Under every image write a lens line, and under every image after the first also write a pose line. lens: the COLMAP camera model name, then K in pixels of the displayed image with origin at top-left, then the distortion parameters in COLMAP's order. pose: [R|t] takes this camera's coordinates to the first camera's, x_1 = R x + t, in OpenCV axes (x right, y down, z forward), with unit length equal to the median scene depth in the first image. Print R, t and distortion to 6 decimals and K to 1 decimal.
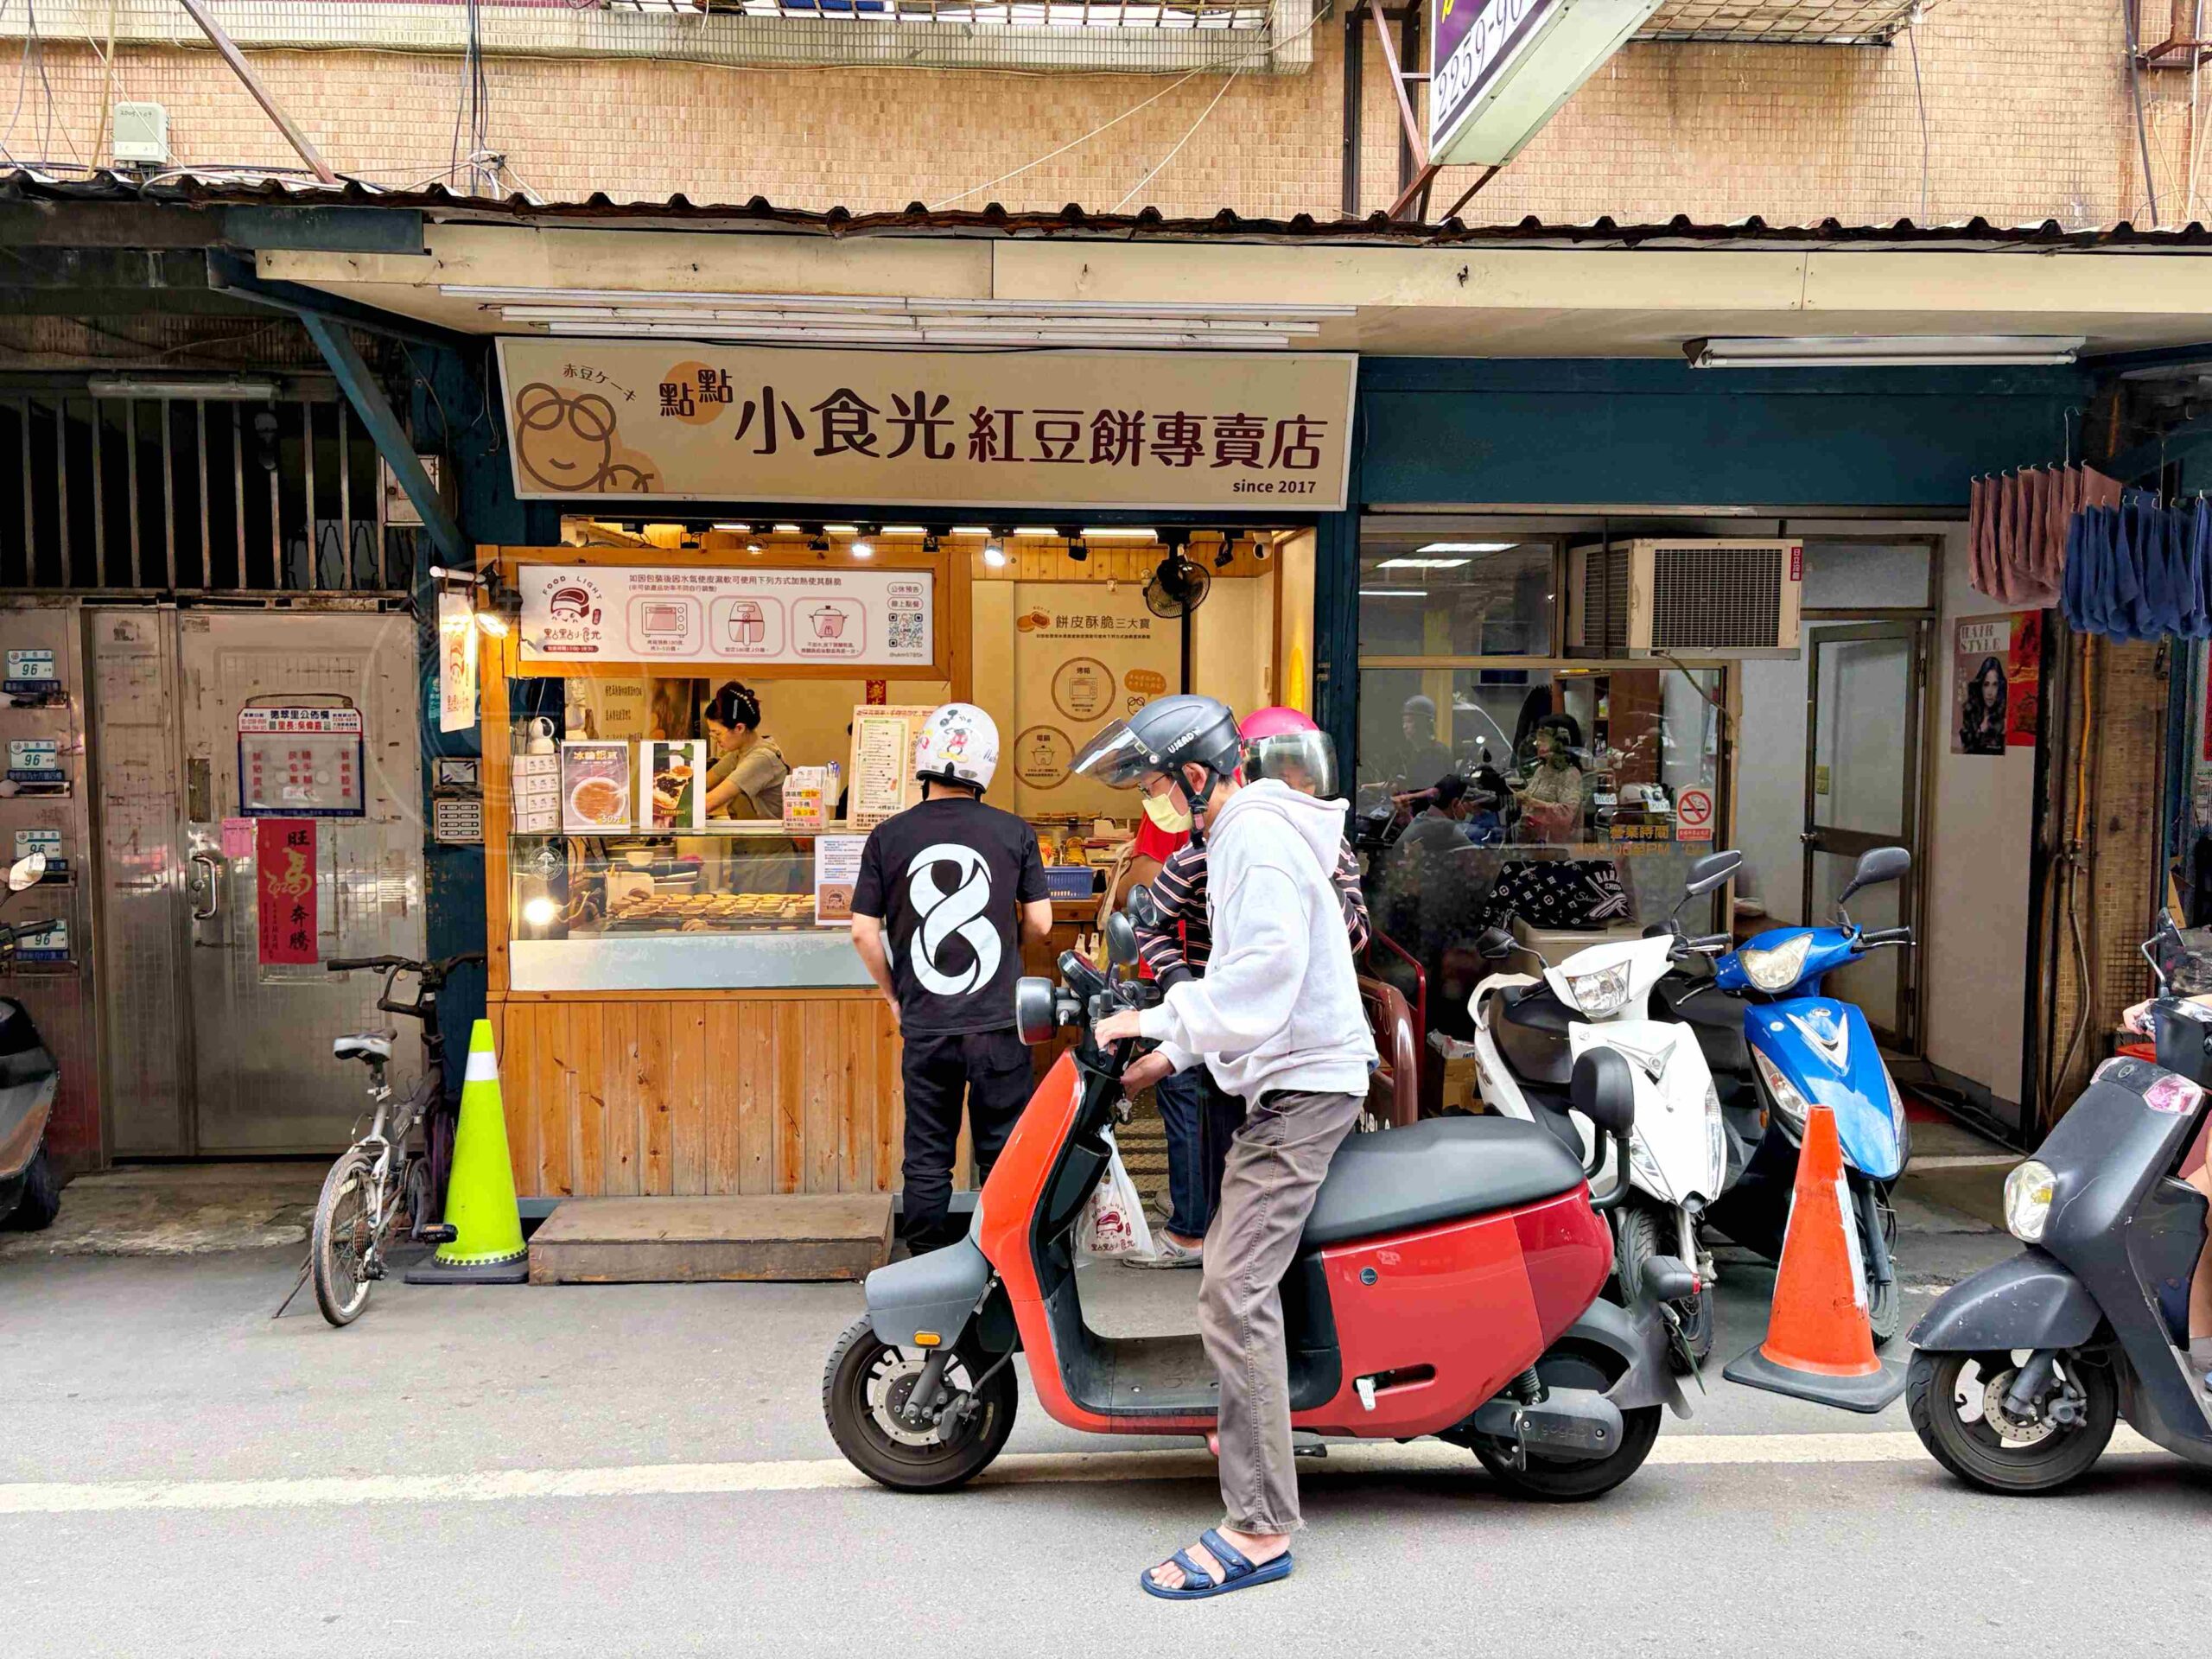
lens RADIAL K [[1668.7, 0, 1106.0], [0, 1668.7, 829.5], [0, 0, 1]] dist [0.159306, -0.542578]
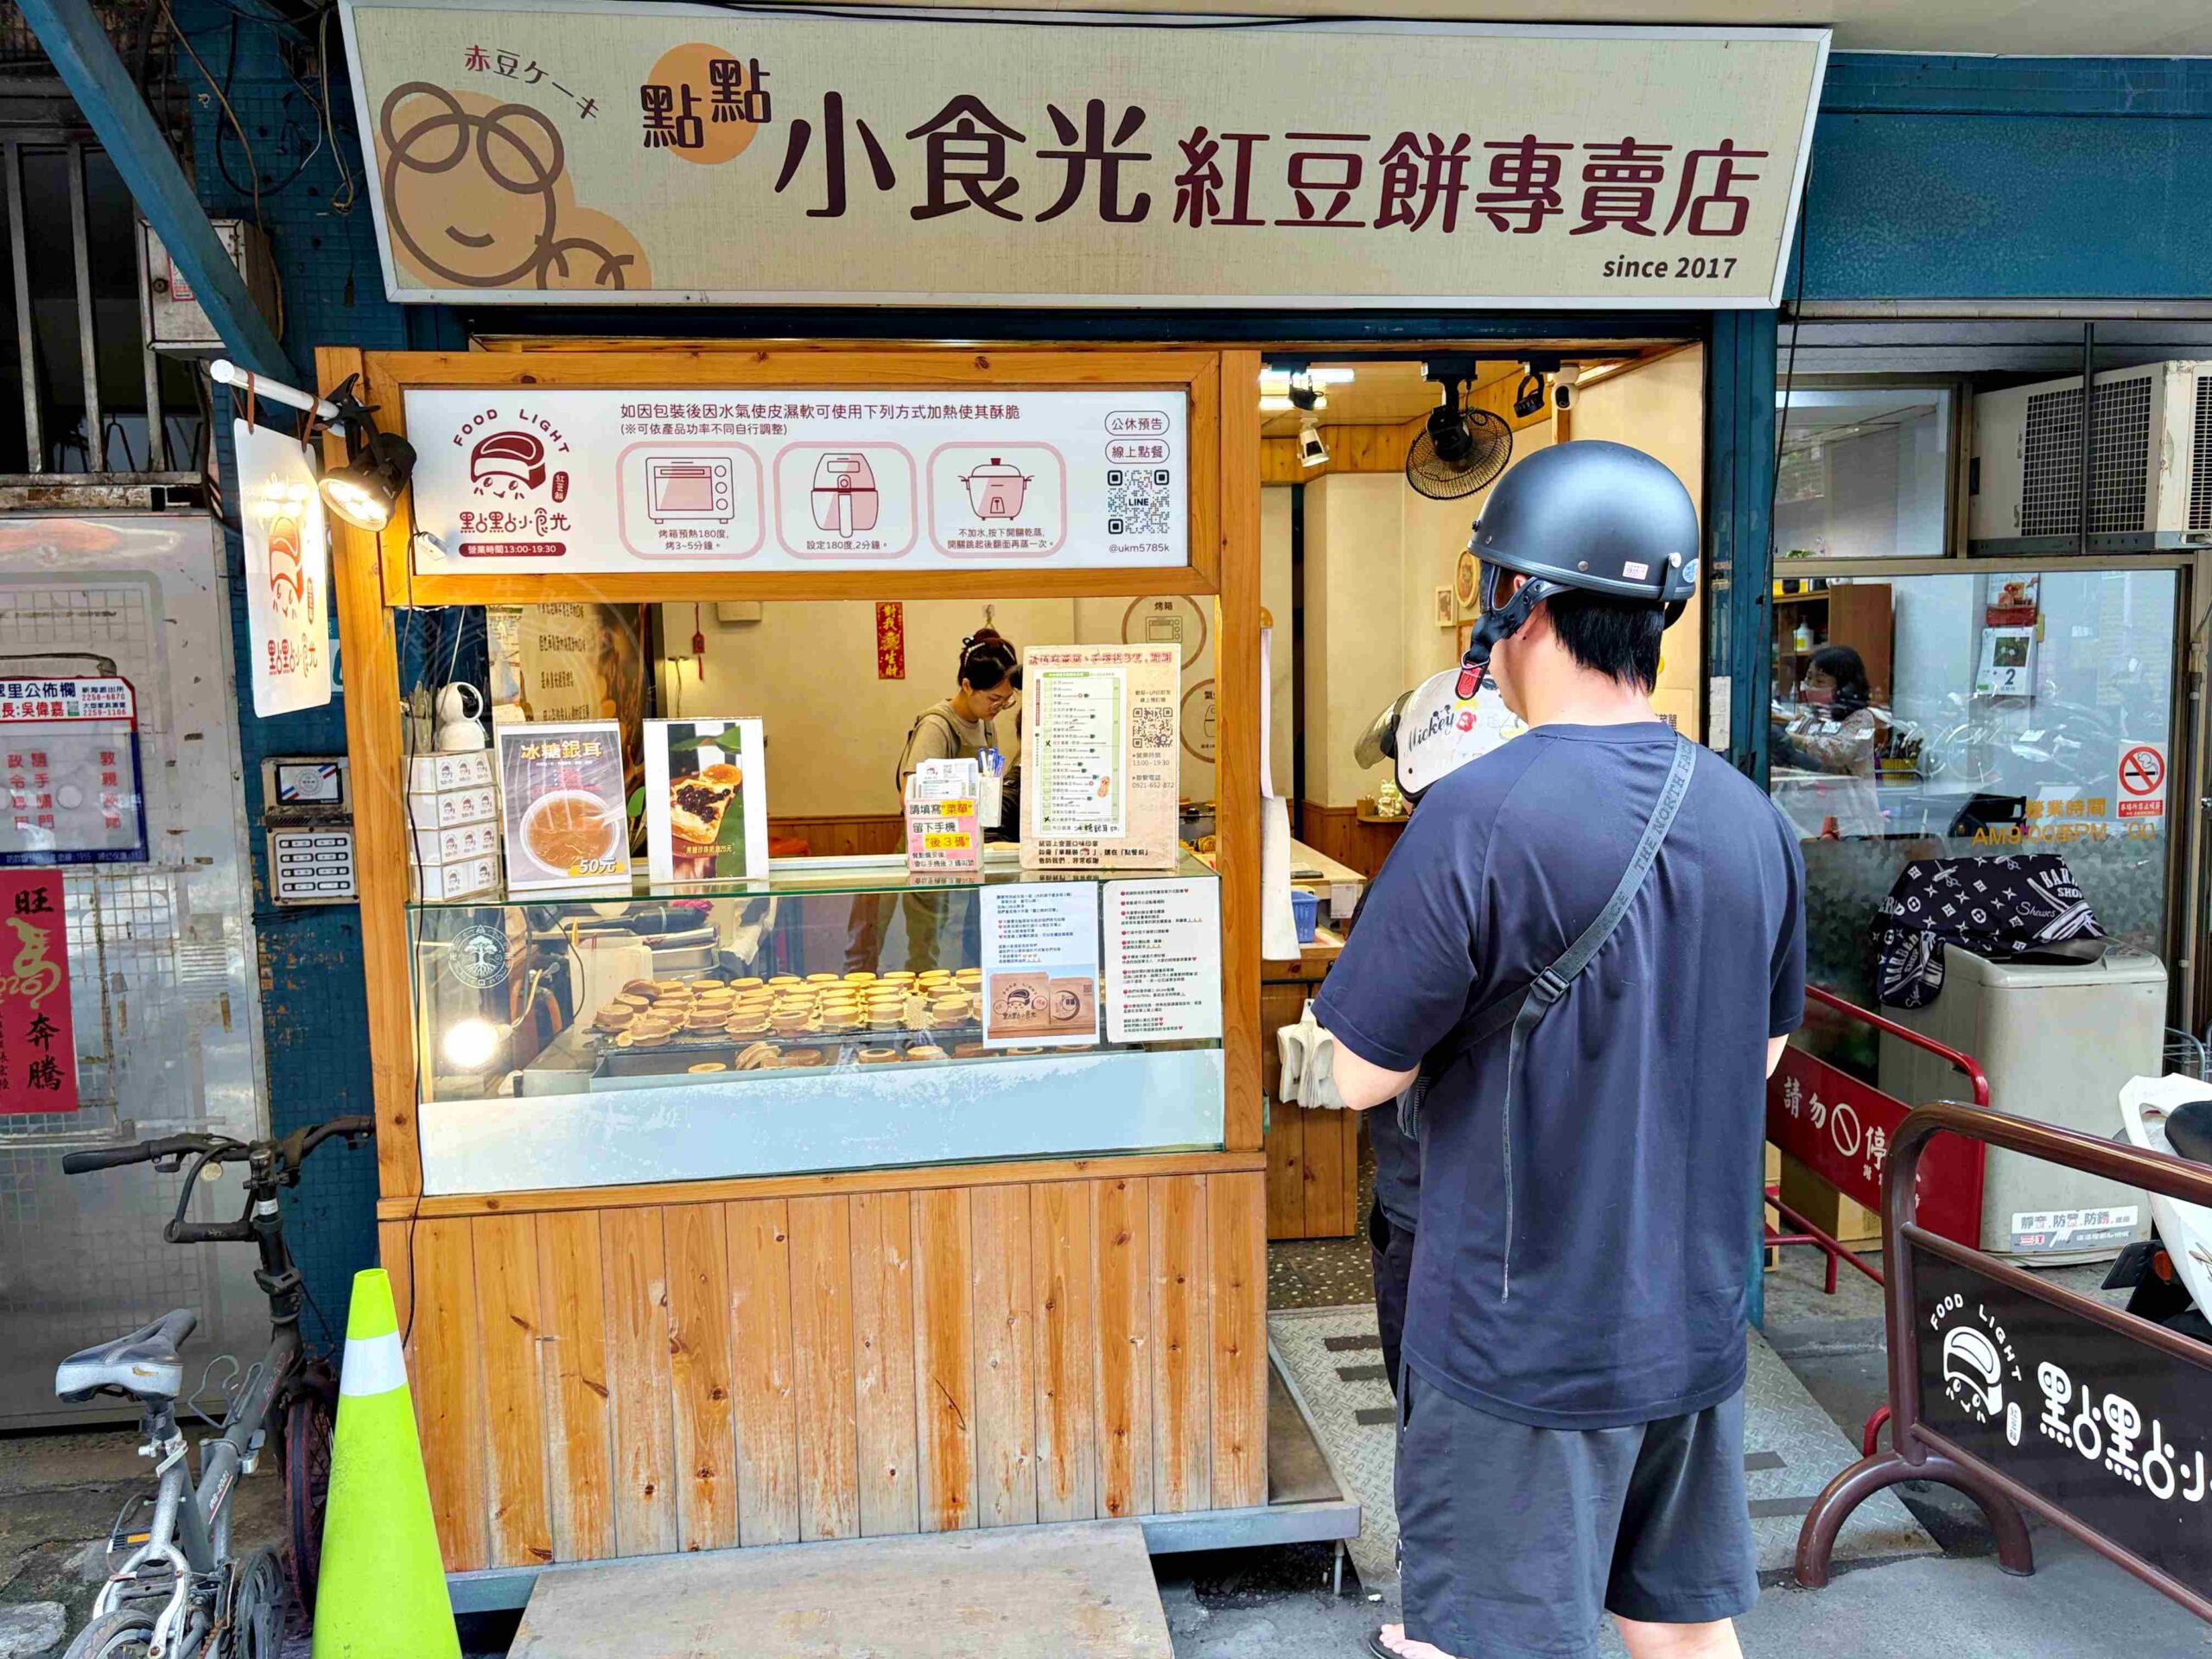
lens RADIAL K [[1639.6, 0, 1089.0], [0, 1639.6, 834.9], [0, 0, 1]] dist [0.045905, -0.067194]
pose [[0.997523, -0.033176, 0.062022, -0.162520], [0.031306, 0.999033, 0.030880, -0.027004], [-0.062986, -0.028862, 0.997597, 0.445611]]
